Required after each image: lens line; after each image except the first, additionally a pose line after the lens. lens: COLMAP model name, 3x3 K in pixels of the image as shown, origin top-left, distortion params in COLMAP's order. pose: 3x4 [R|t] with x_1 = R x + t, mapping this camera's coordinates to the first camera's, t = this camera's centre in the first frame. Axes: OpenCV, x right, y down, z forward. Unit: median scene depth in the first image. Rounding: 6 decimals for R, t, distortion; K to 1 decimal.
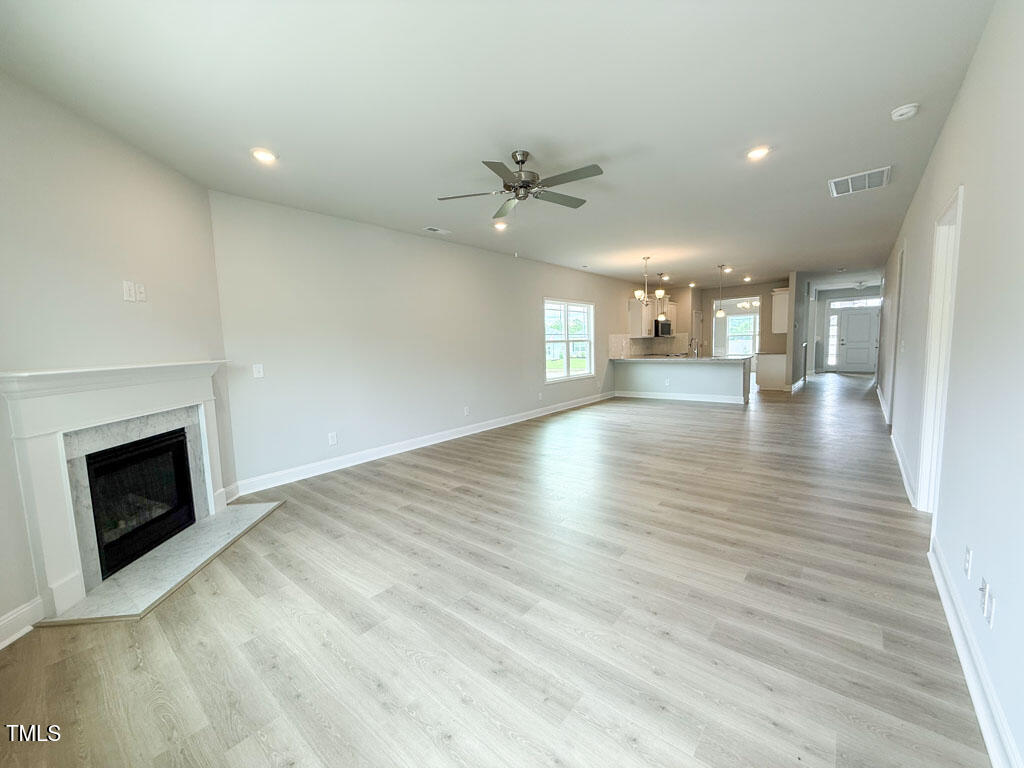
lens RADIAL K [[414.9, 0, 510.9], [0, 414.9, 386.0], [0, 0, 1]] dist [0.000764, 0.000324]
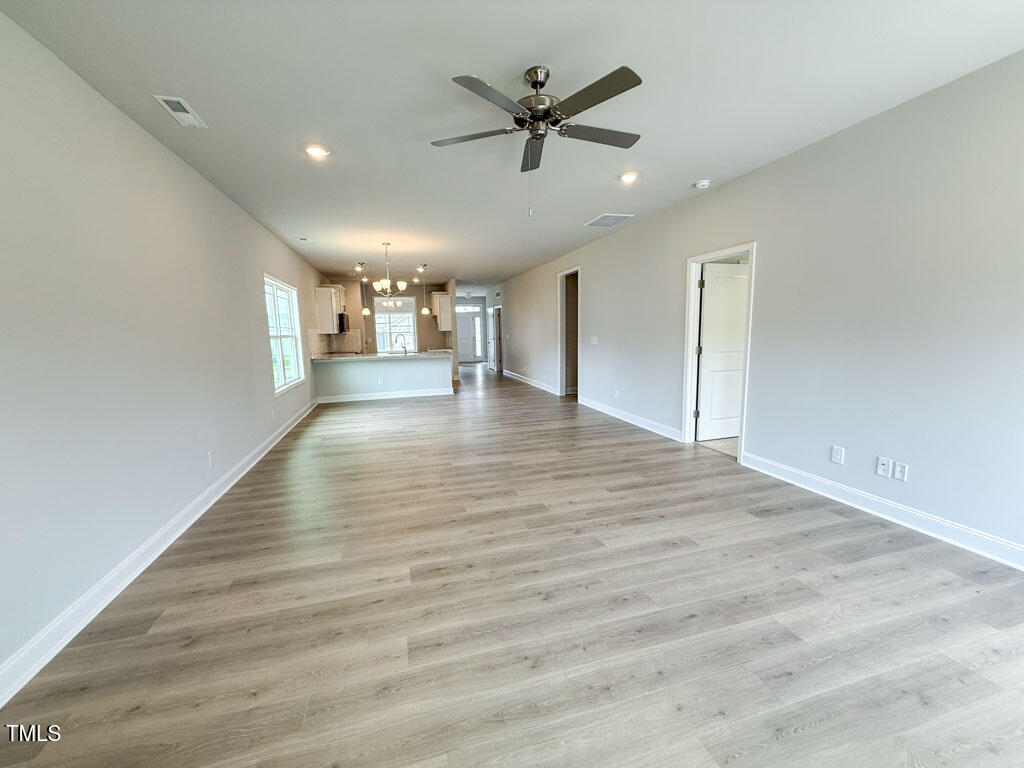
lens RADIAL K [[414.9, 0, 513.1], [0, 414.9, 379.9], [0, 0, 1]] dist [0.000764, 0.000324]
pose [[0.550726, -0.080947, 0.830752, -0.613006], [0.090996, 0.995177, 0.036645, -0.049869], [-0.829711, 0.055413, 0.555436, 0.619635]]
